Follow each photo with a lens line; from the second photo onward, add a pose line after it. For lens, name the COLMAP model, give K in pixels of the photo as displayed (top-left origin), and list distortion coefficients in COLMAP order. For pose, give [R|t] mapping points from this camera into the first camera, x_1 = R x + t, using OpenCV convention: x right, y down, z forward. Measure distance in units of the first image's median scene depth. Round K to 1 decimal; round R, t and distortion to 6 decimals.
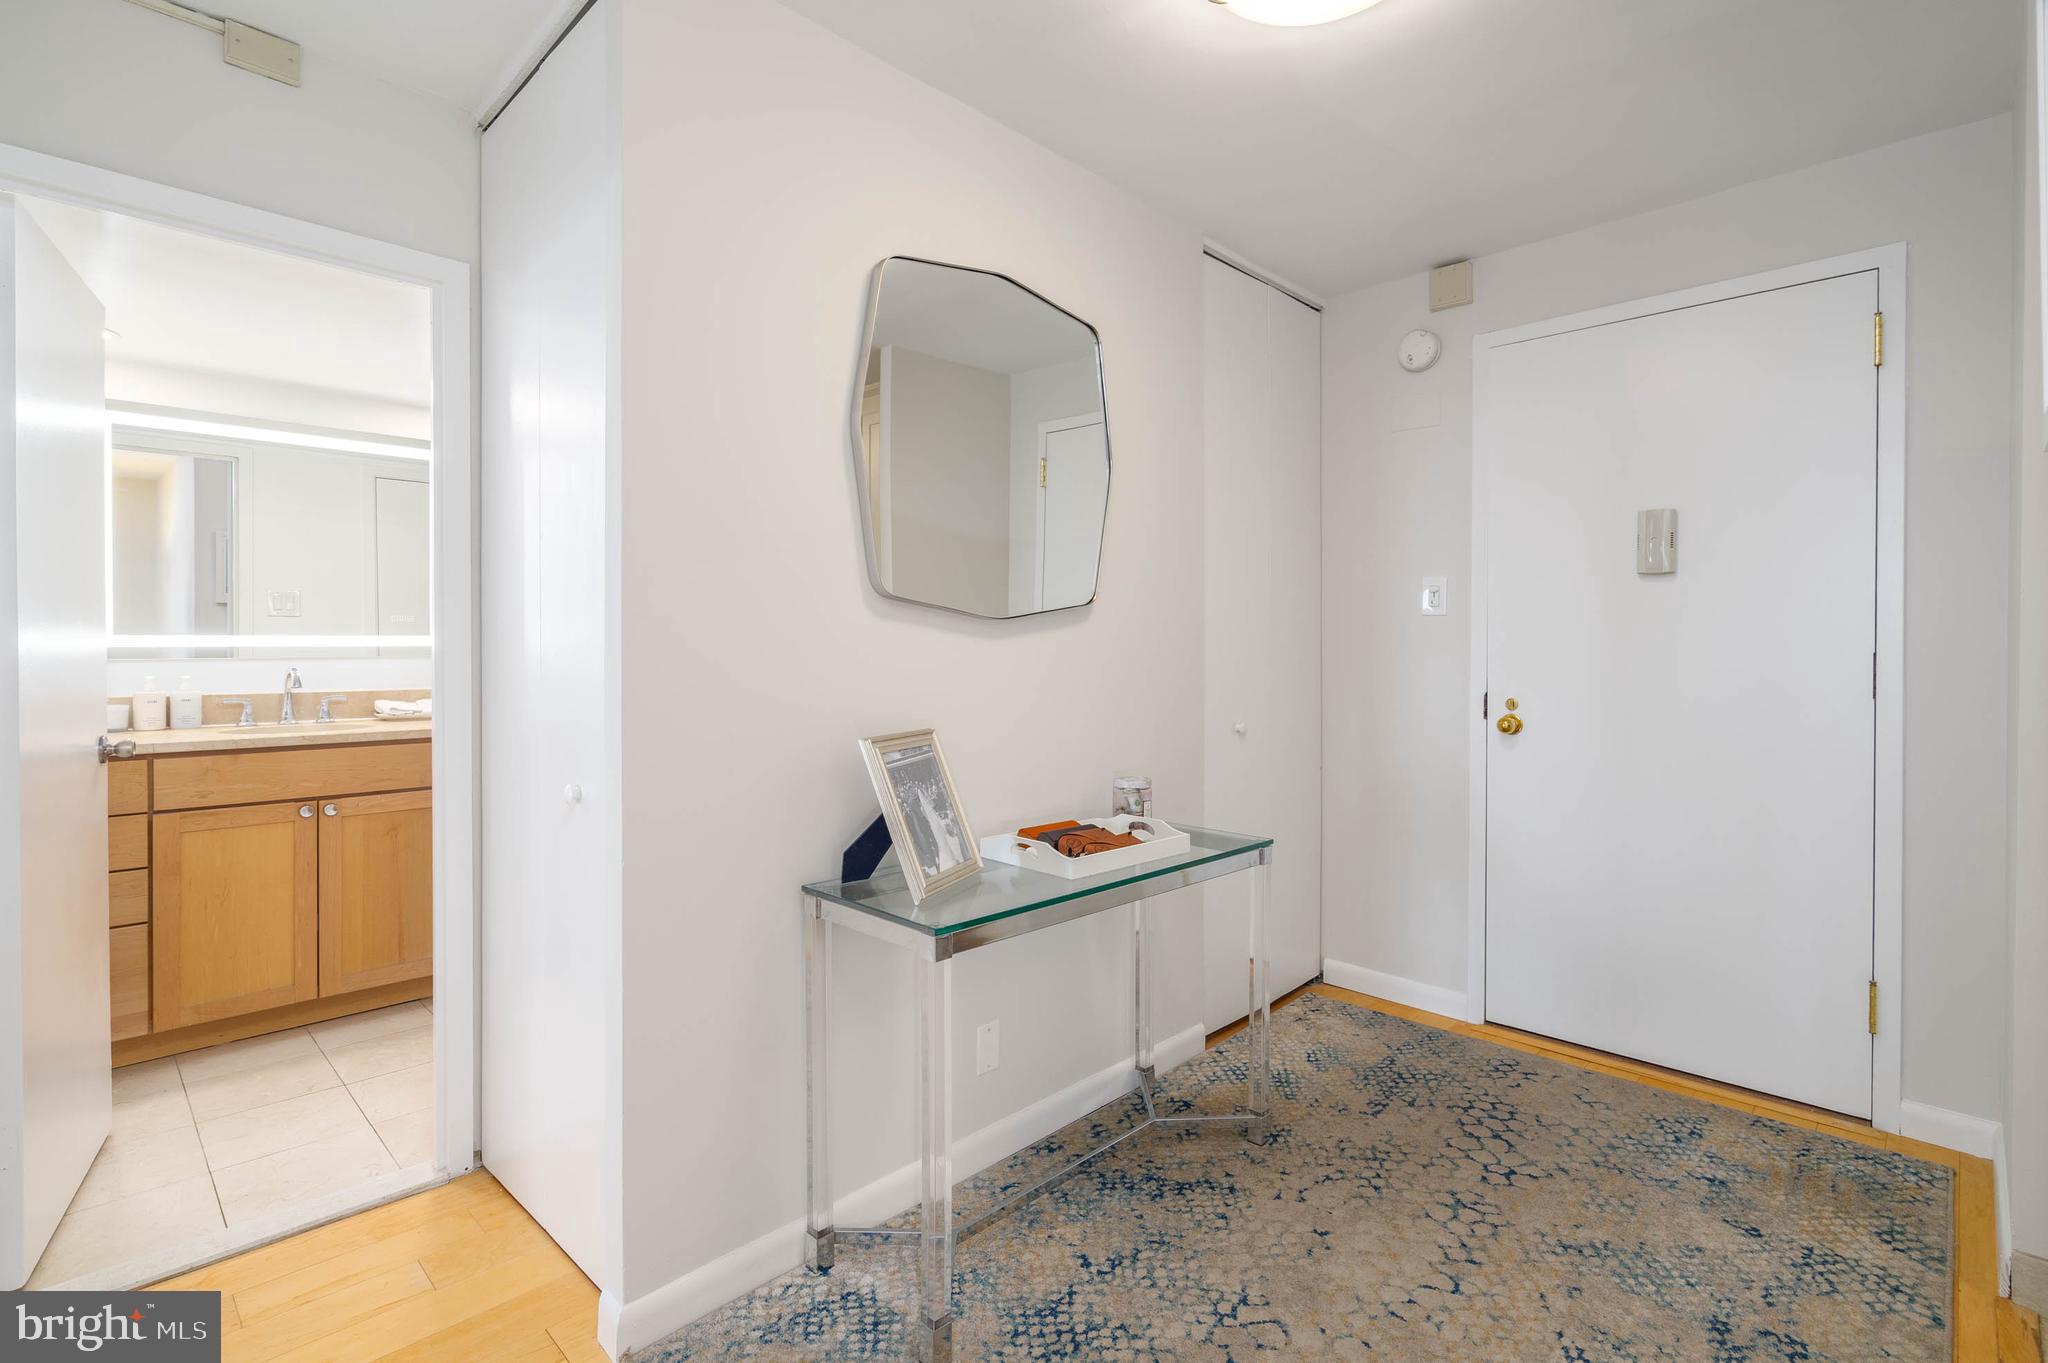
lens RADIAL K [[935.1, 0, 1024.0], [0, 935.1, 681.5], [0, 0, 1]] dist [0.002415, 0.000859]
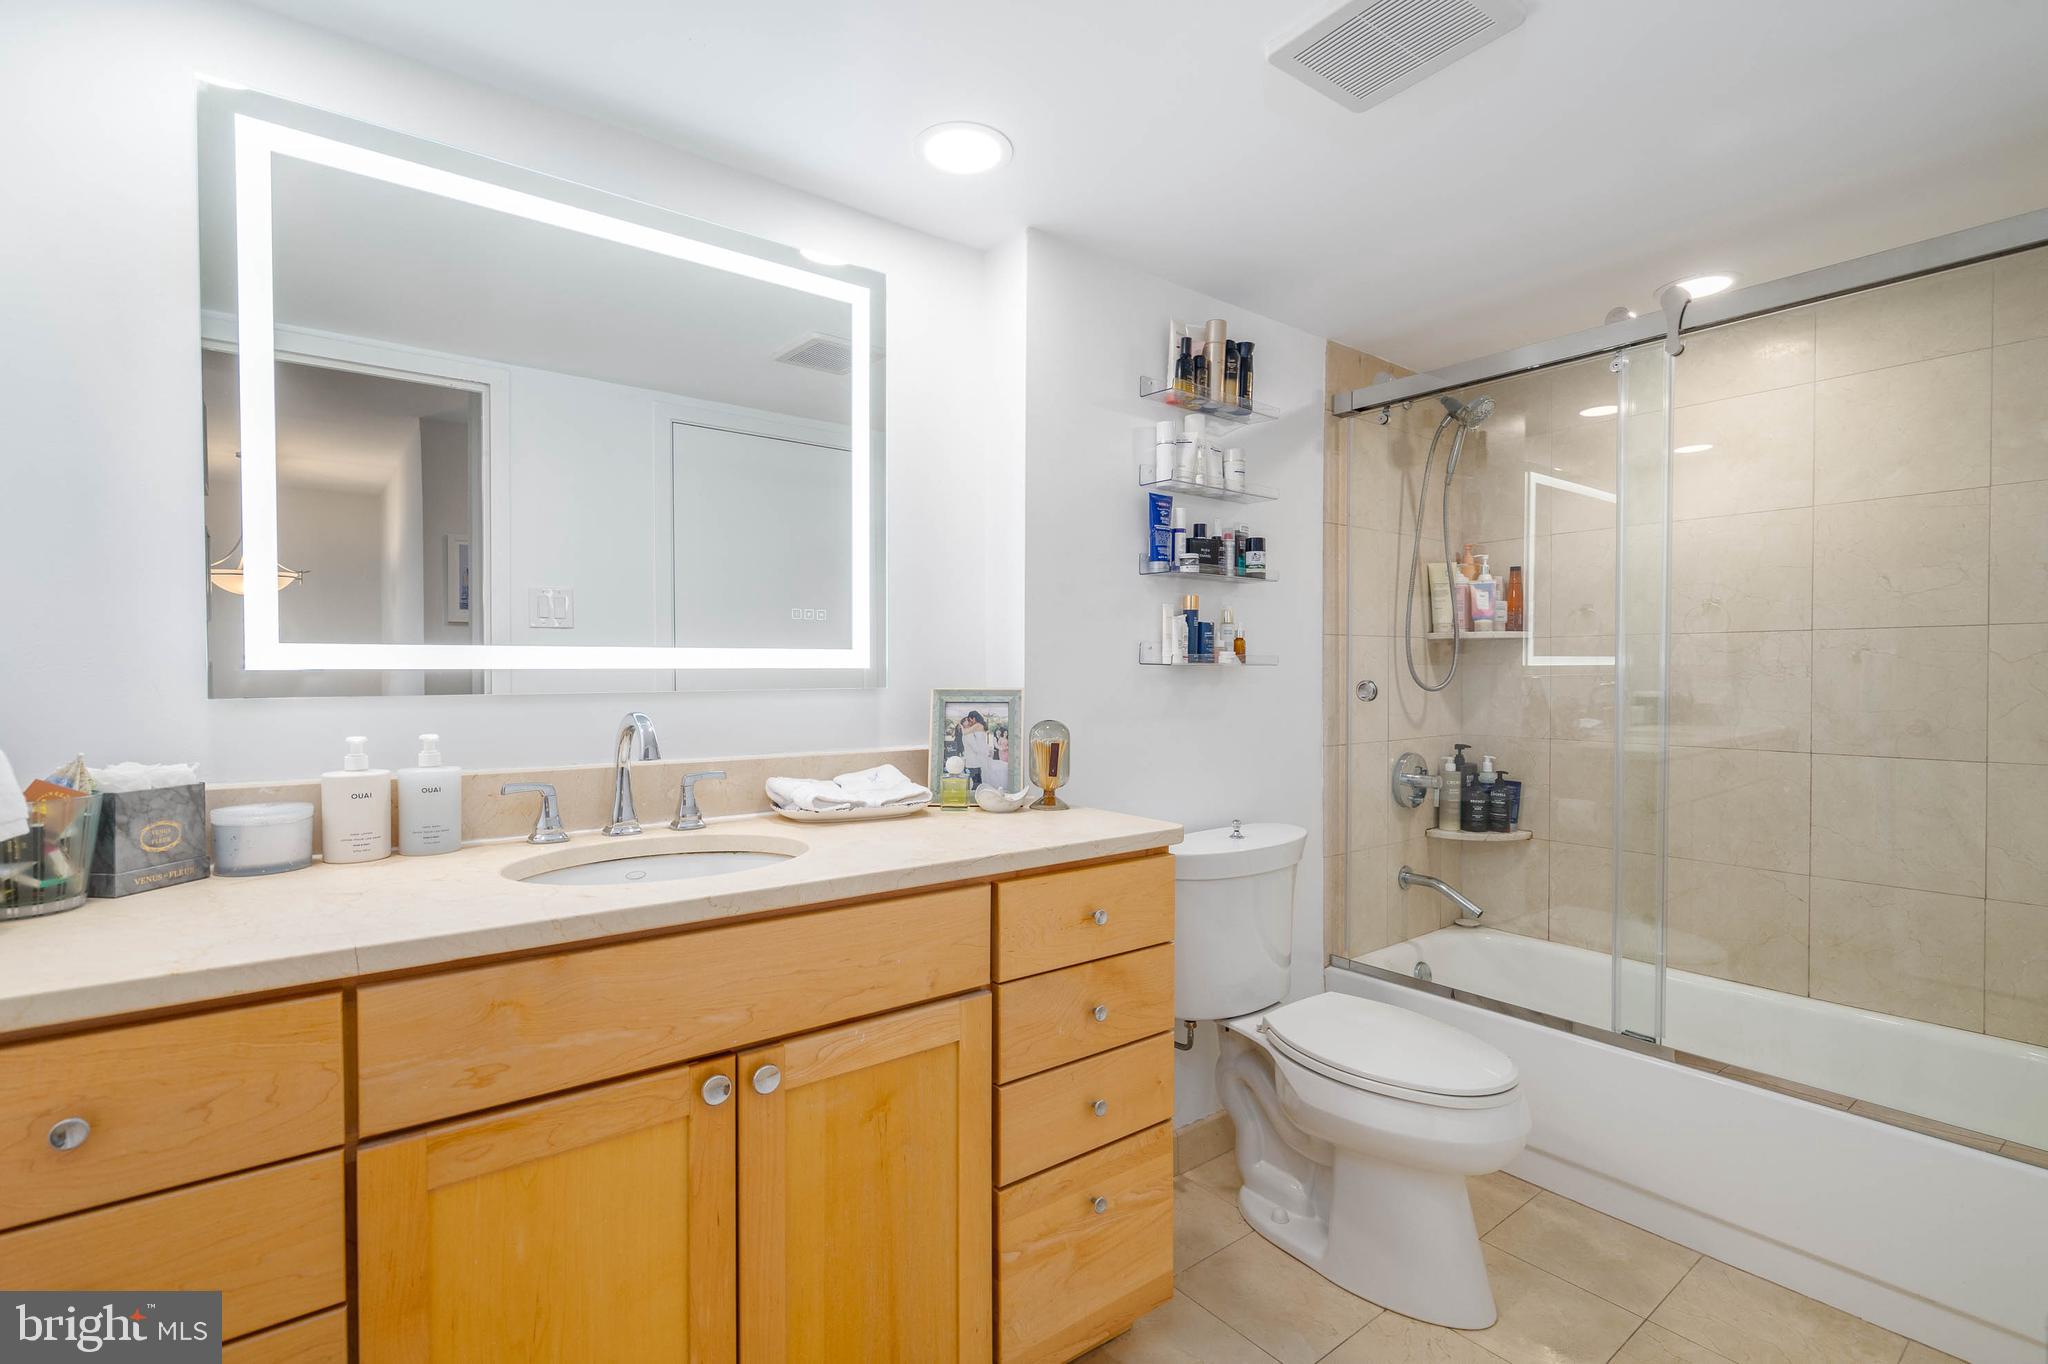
lens RADIAL K [[945.3, 0, 1070.9], [0, 945.3, 743.2], [0, 0, 1]] dist [0.003334, 0.000493]
pose [[0.992715, 0.014158, -0.119650, -0.467792], [-0.010813, 0.999534, 0.028553, -0.015268], [0.119999, -0.027052, 0.992405, 0.512980]]
